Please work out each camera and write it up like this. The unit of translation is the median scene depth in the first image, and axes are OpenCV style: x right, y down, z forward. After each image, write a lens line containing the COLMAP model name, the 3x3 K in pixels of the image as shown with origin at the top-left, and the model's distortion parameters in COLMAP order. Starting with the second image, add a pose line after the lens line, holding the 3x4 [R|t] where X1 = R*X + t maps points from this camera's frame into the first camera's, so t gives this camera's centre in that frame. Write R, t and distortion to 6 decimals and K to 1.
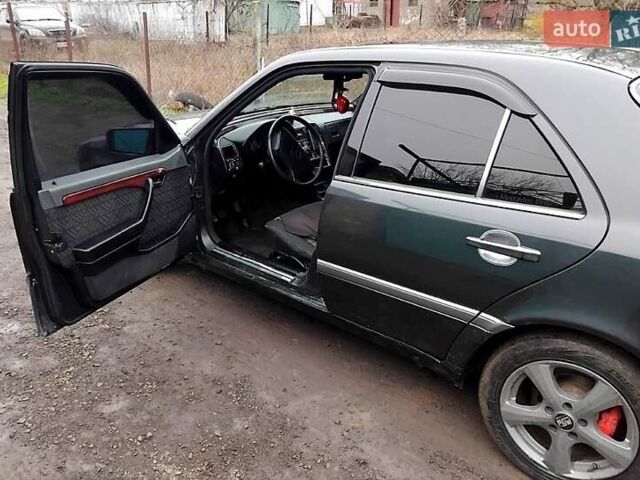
lens RADIAL K [[513.9, 0, 320.0], [0, 513.9, 240.0], [0, 0, 1]] dist [0.069311, -0.002954]
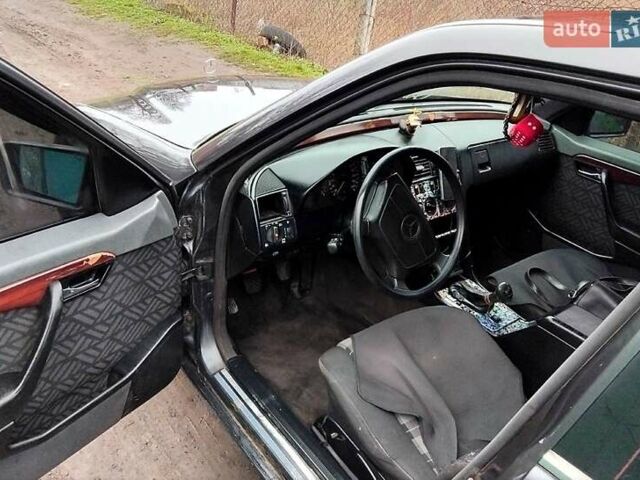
lens RADIAL K [[513.9, 0, 320.0], [0, 513.9, 240.0], [0, 0, 1]] dist [0.069311, -0.002954]
pose [[0.973078, 0.190549, -0.129651, -0.064782], [-0.174713, 0.976749, 0.124248, -0.205770], [0.150312, -0.098251, 0.983744, 0.530130]]
